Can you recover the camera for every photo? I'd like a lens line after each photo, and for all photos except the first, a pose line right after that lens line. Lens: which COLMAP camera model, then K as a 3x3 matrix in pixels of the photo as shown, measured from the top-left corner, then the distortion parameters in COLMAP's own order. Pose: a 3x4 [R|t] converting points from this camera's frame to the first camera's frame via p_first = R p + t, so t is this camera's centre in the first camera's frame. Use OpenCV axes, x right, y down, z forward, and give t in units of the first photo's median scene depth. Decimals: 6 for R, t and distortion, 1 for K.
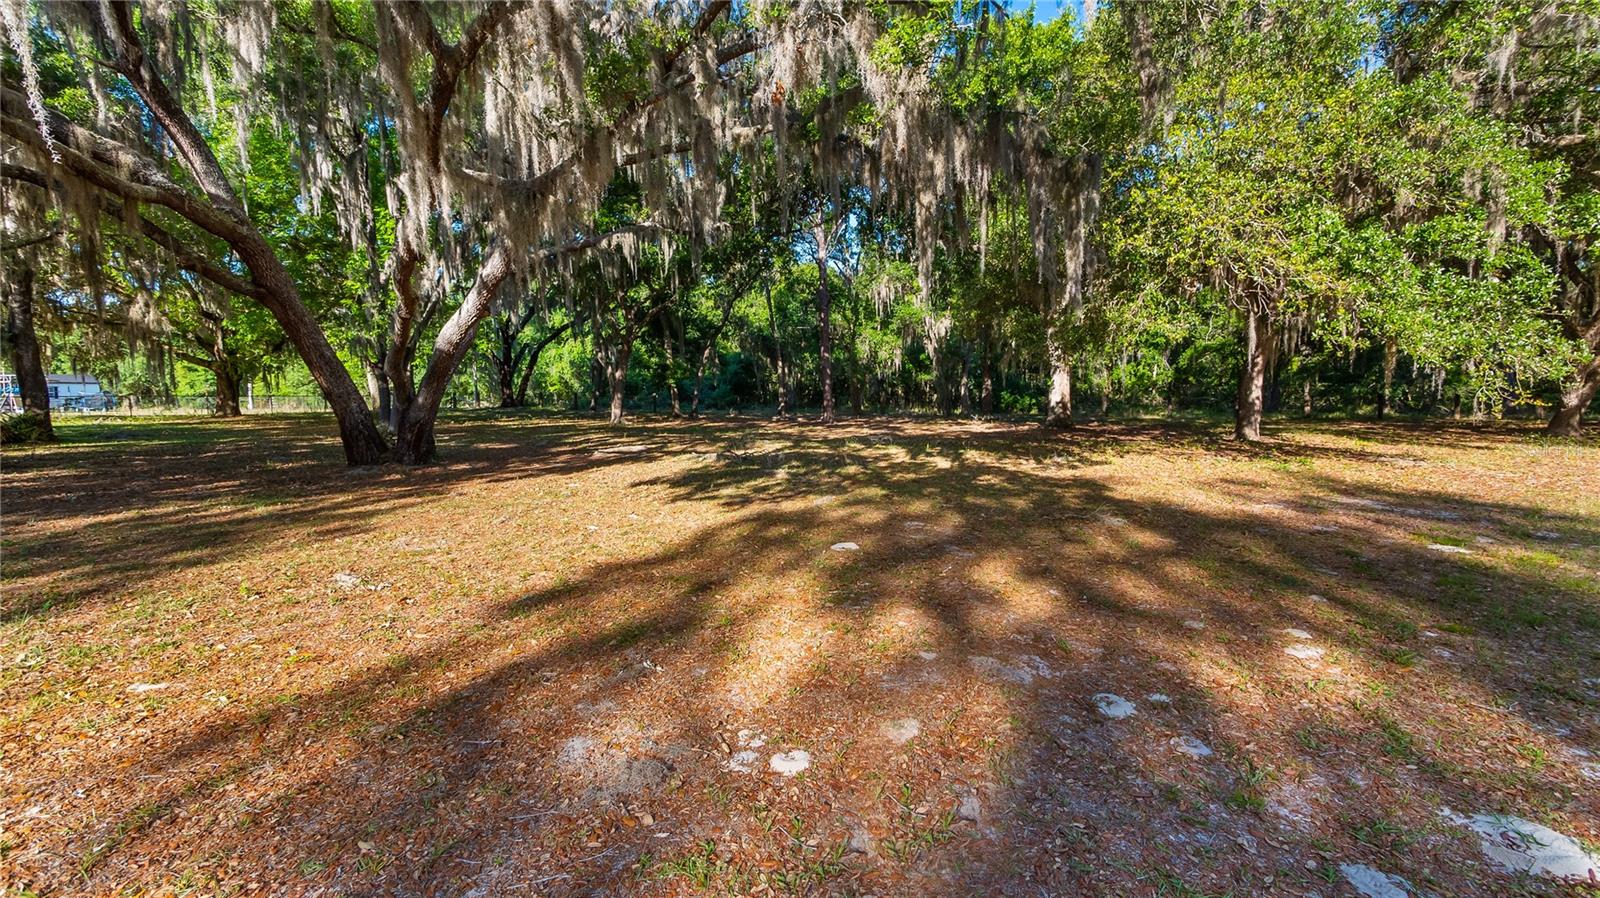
lens RADIAL K [[626.7, 0, 788.9], [0, 626.7, 453.5], [0, 0, 1]] dist [-0.011843, 0.000178]
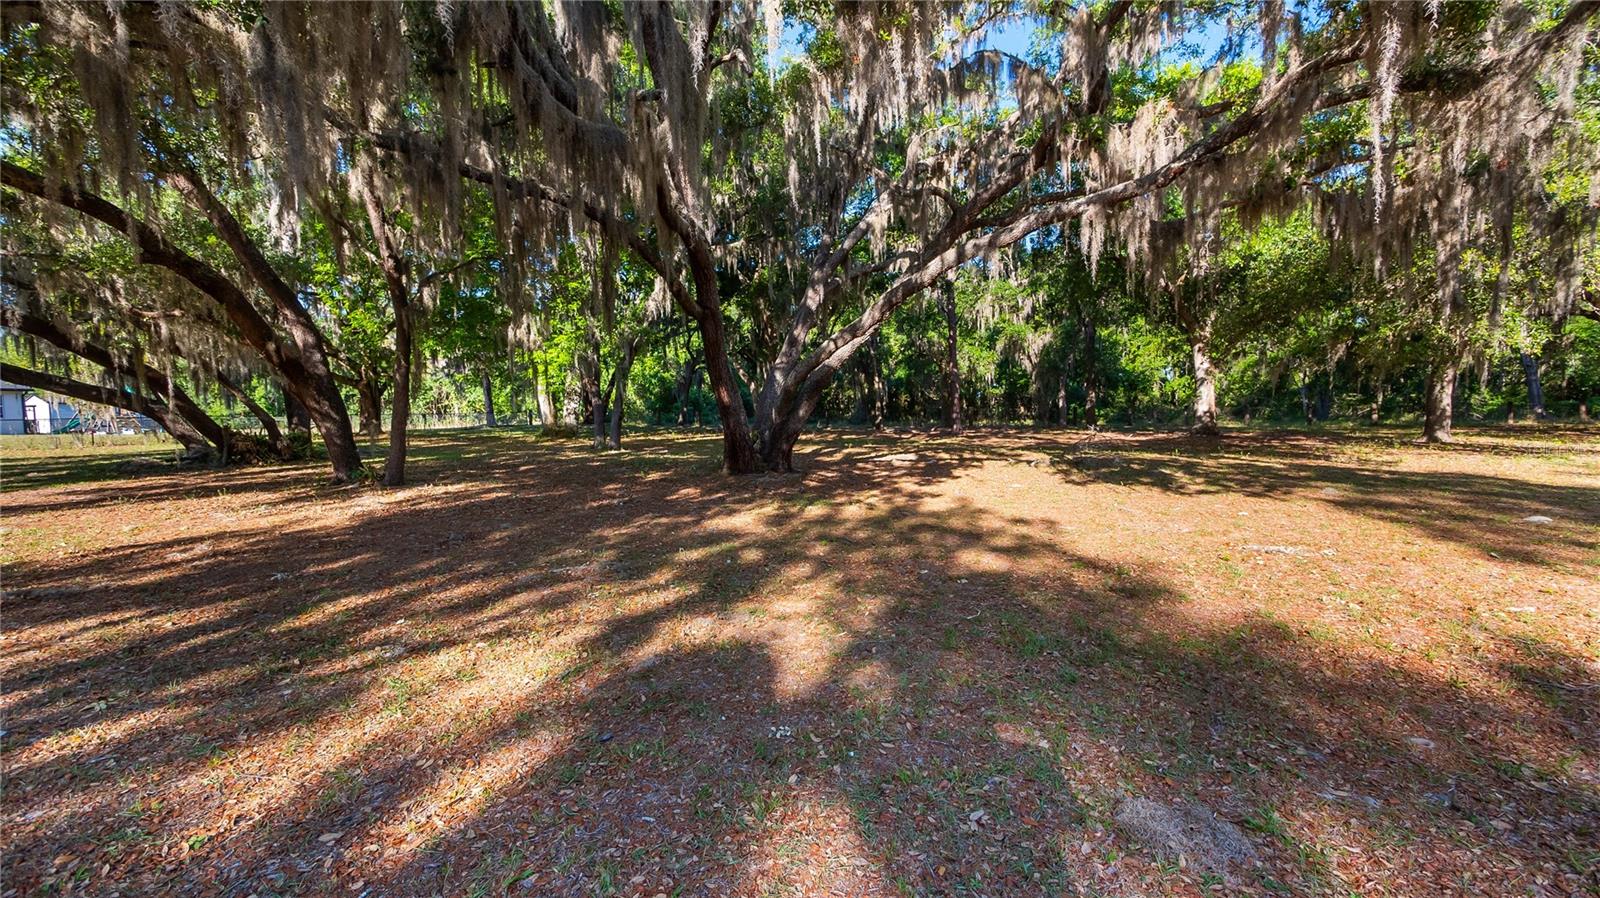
lens RADIAL K [[628.2, 0, 800.0], [0, 628.2, 449.0], [0, 0, 1]] dist [0.000846, 0.000062]
pose [[0.998776, -0.014227, 0.047378, -0.573200], [0.015795, 0.999335, -0.032879, 0.011495], [-0.046879, 0.033587, 0.998336, -0.079150]]
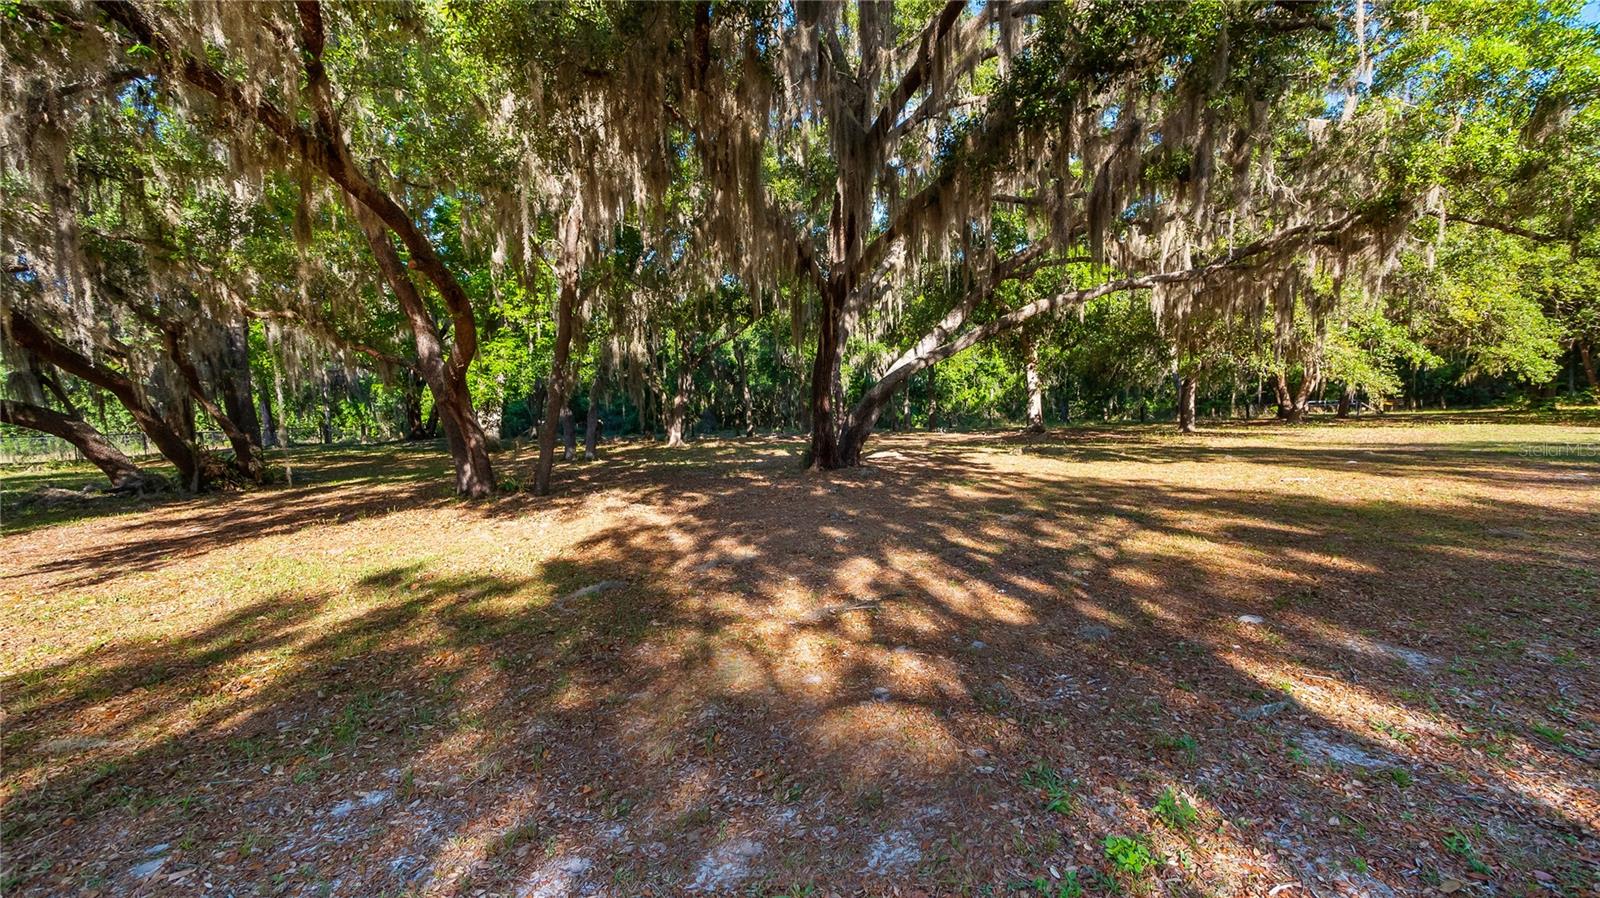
lens RADIAL K [[629.5, 0, 800.0], [0, 629.5, 449.0], [0, 0, 1]] dist [-0.007745, 0.000107]
pose [[0.908044, -0.045992, 0.416342, -1.188426], [0.066304, 0.997204, -0.034453, 0.016437], [-0.413594, 0.058890, 0.908555, -0.137133]]
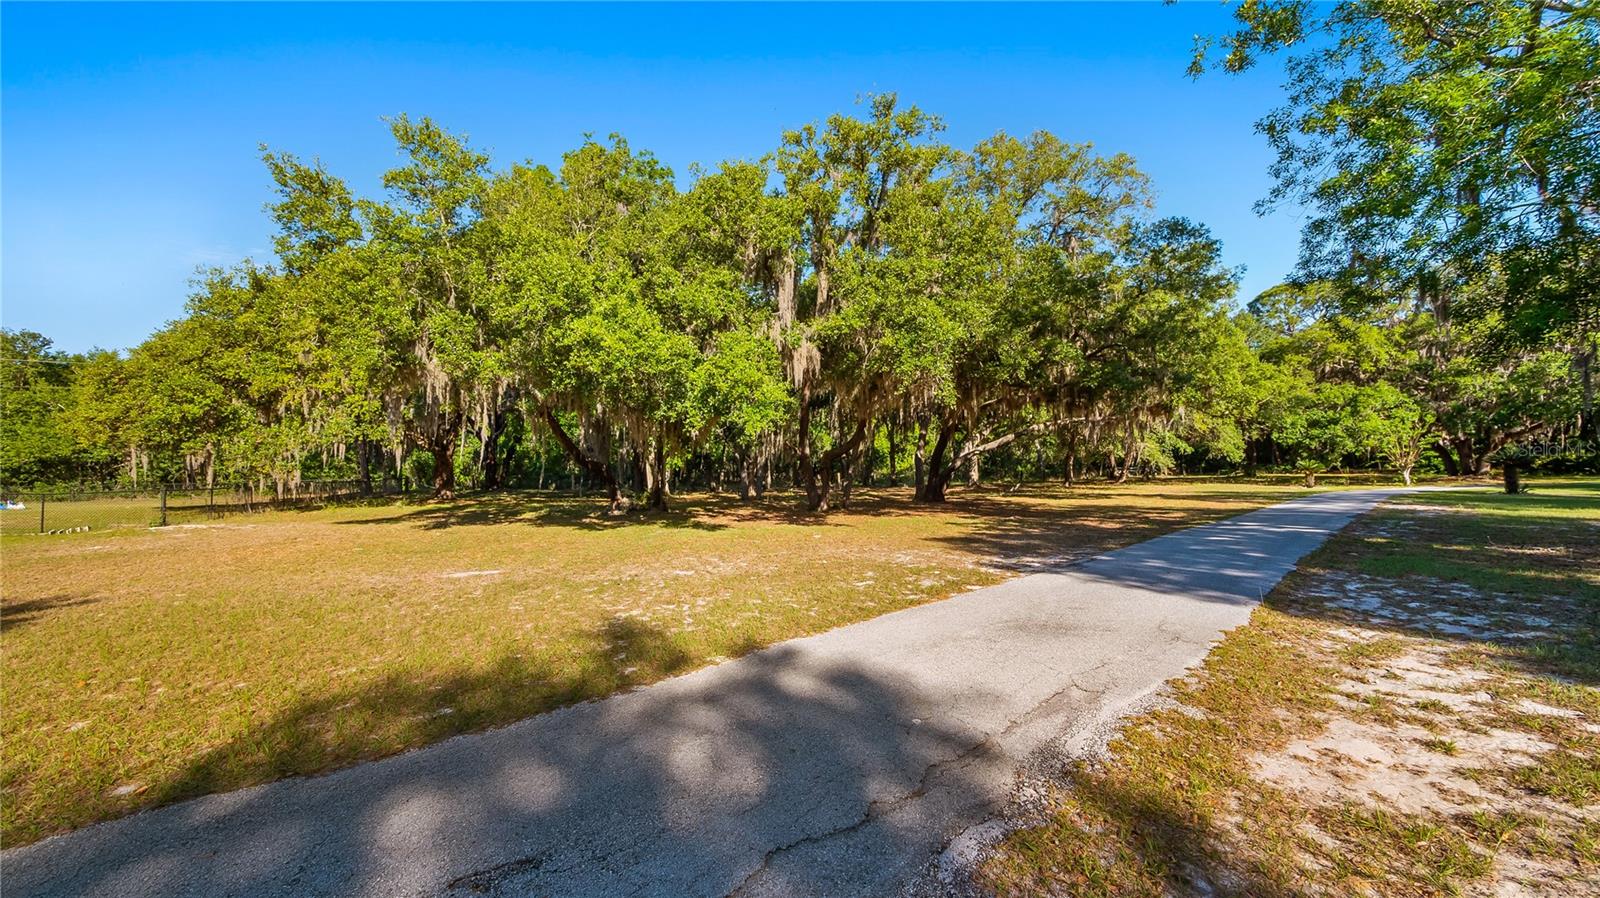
lens RADIAL K [[637.9, 0, 803.4], [0, 637.9, 447.7], [0, 0, 1]] dist [-0.009966, 0.000633]
pose [[0.787786, 0.012262, 0.615827, -2.534601], [0.071232, 0.991280, -0.110859, 0.044236], [-0.611817, 0.131200, 0.780043, -0.677051]]
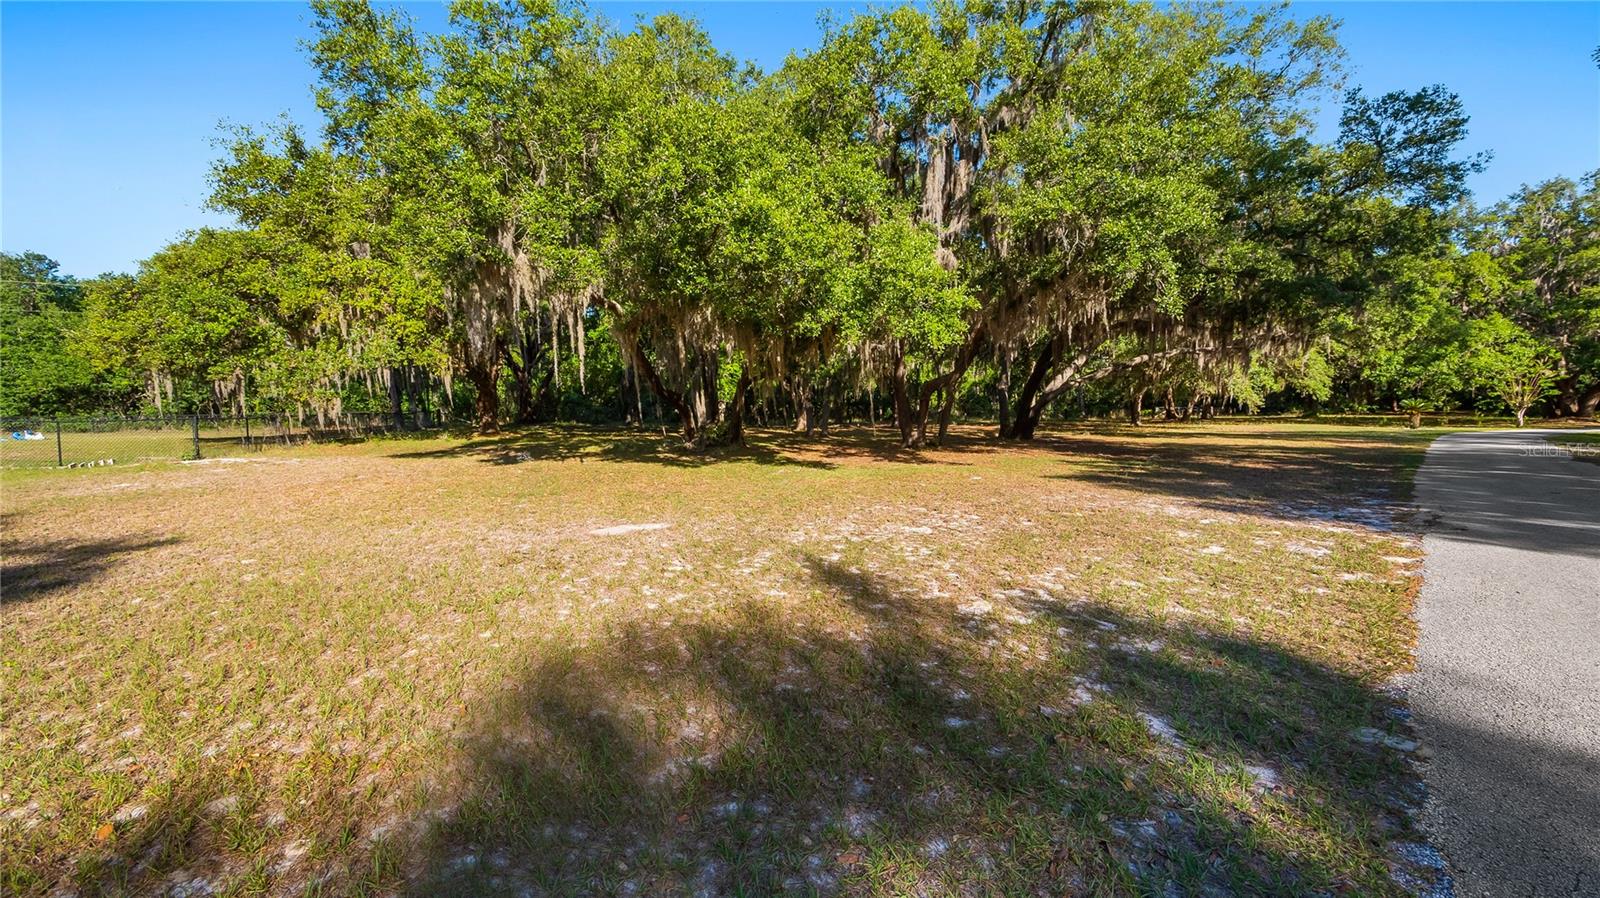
lens RADIAL K [[629.5, 0, 800.0], [0, 629.5, 449.0], [0, 0, 1]] dist [-0.007745, 0.000107]
pose [[0.796549, -0.041970, 0.603115, -2.591271], [0.062221, 0.997981, -0.012729, 0.027162], [-0.601363, 0.047666, 0.797552, -0.342328]]
